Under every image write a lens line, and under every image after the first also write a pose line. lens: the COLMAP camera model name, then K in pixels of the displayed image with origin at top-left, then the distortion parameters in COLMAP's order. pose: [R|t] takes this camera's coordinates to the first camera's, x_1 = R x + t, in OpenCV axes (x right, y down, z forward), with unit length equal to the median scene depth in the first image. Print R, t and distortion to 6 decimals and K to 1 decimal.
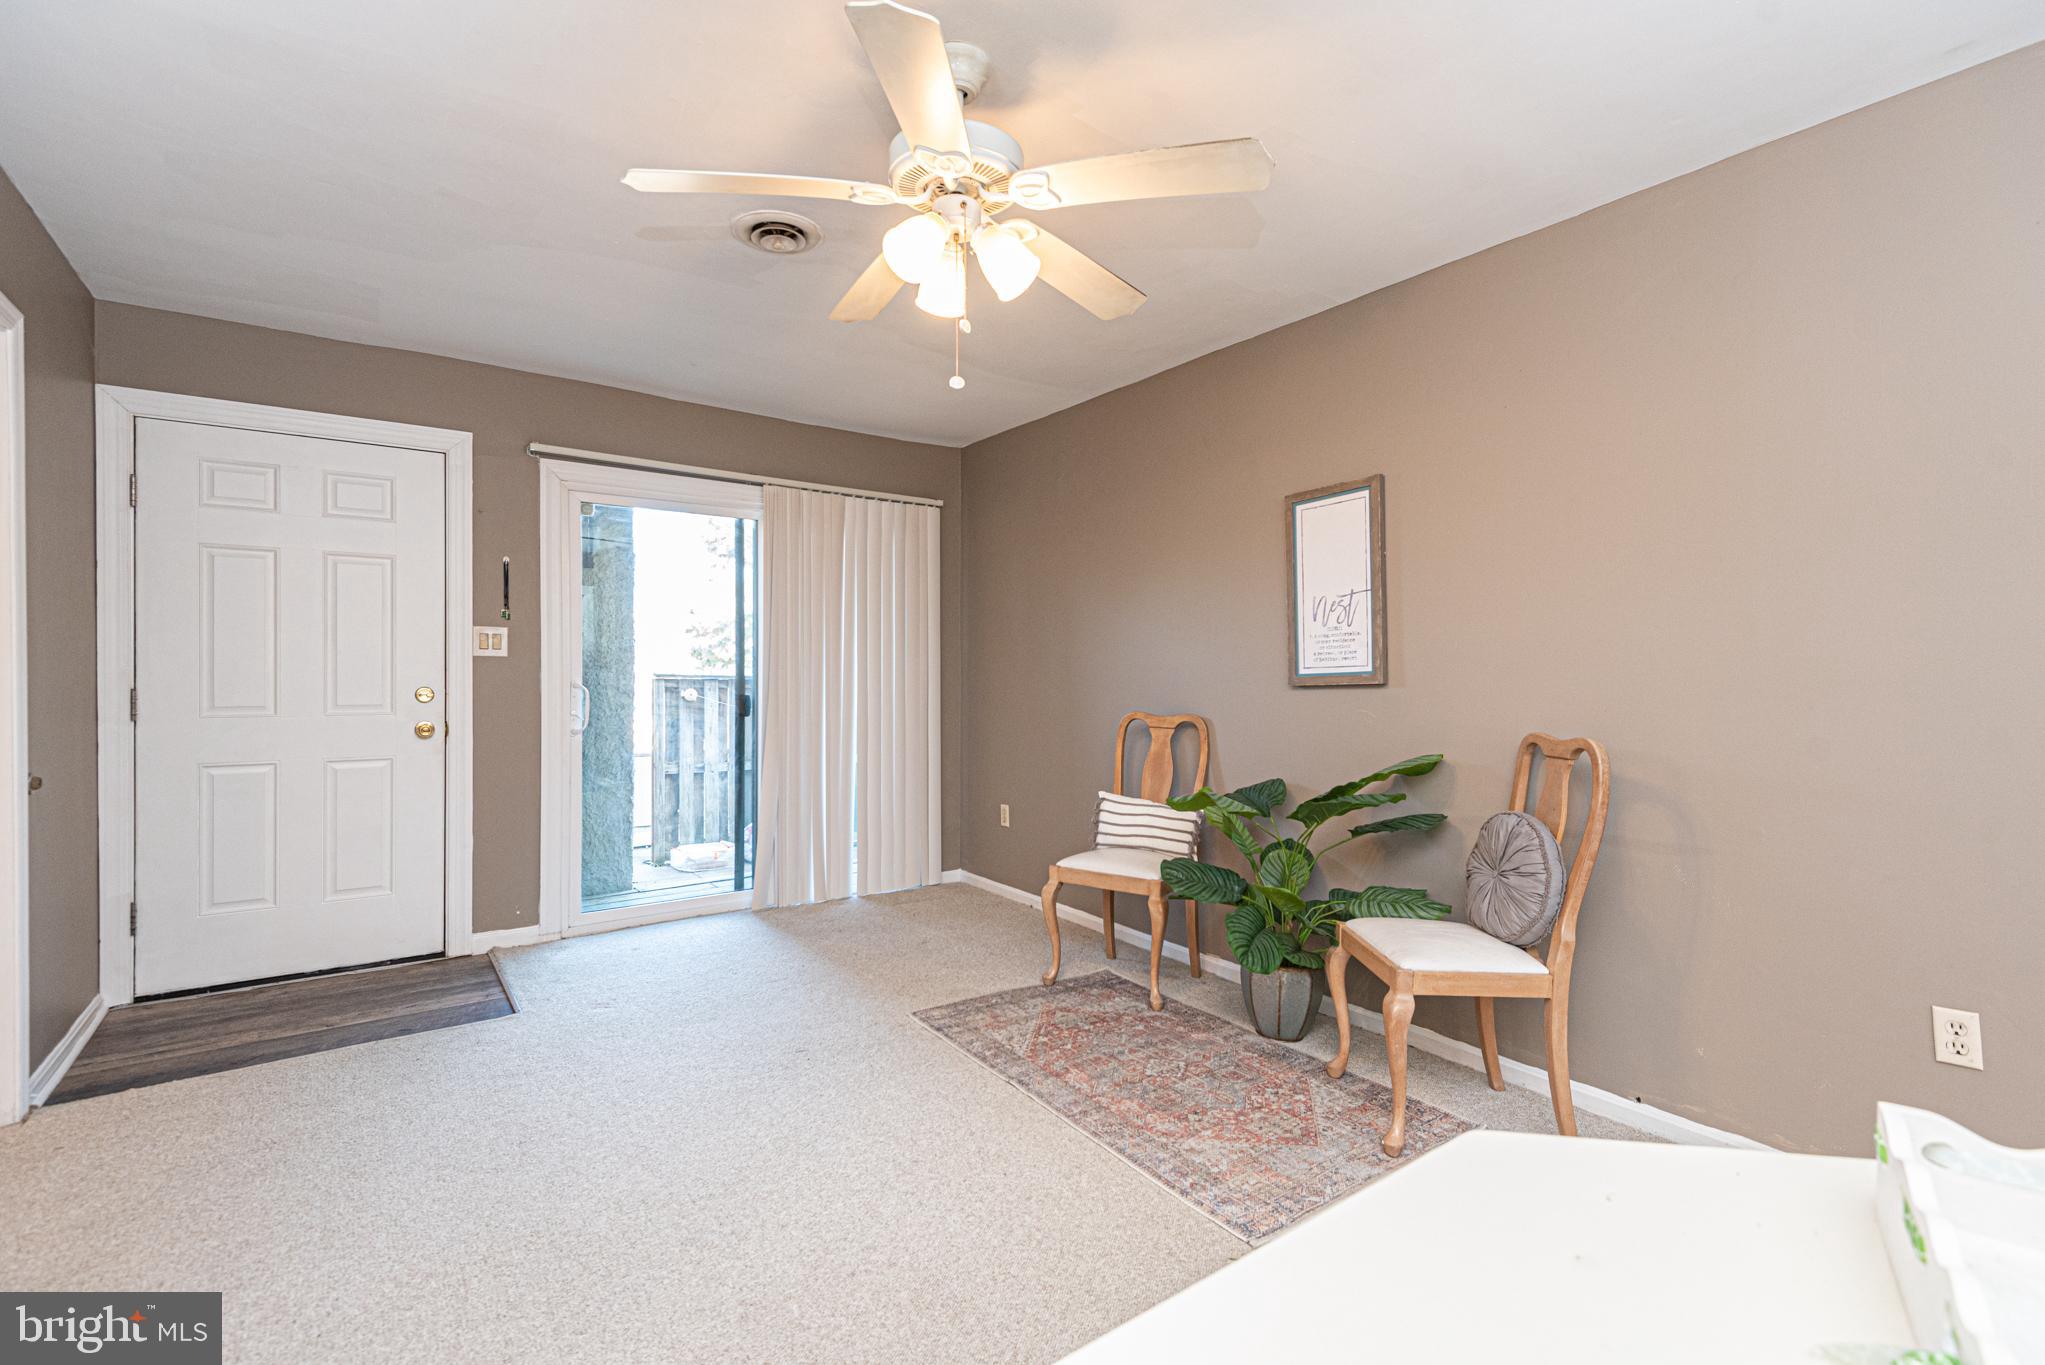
lens RADIAL K [[944.3, 0, 1028.6], [0, 944.3, 678.7], [0, 0, 1]] dist [0.013390, -0.001882]
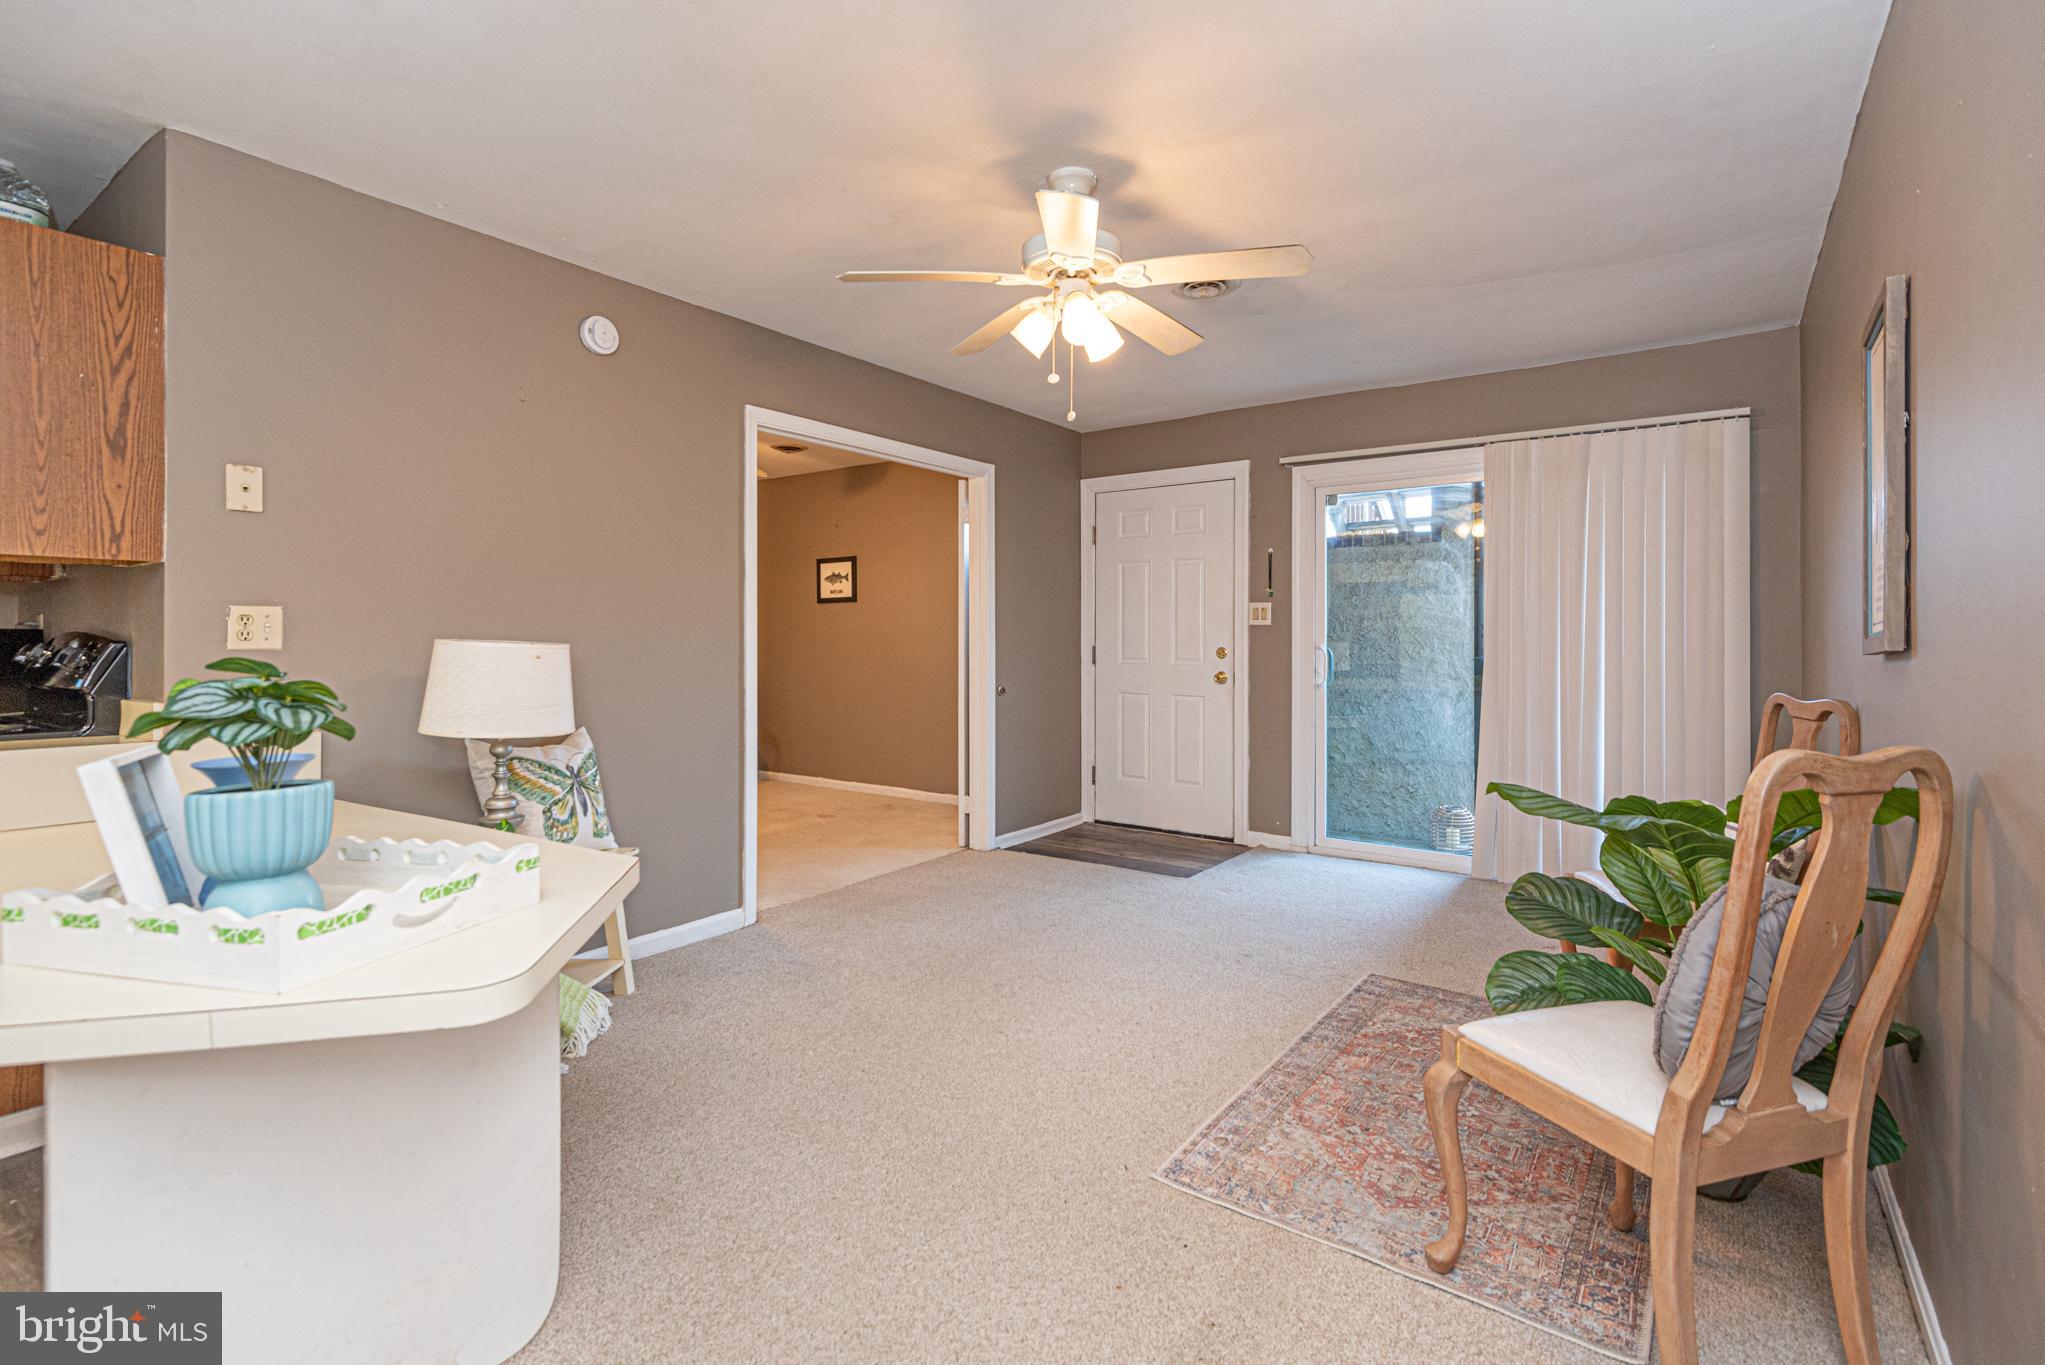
lens RADIAL K [[944.3, 0, 963.8], [0, 944.3, 637.1], [0, 0, 1]] dist [0.013390, -0.001882]
pose [[0.274826, 0.000319, -0.961494, 0.572551], [-0.000827, 1.000000, 0.000096, -0.005993], [0.961494, 0.000769, 0.274826, 0.233863]]
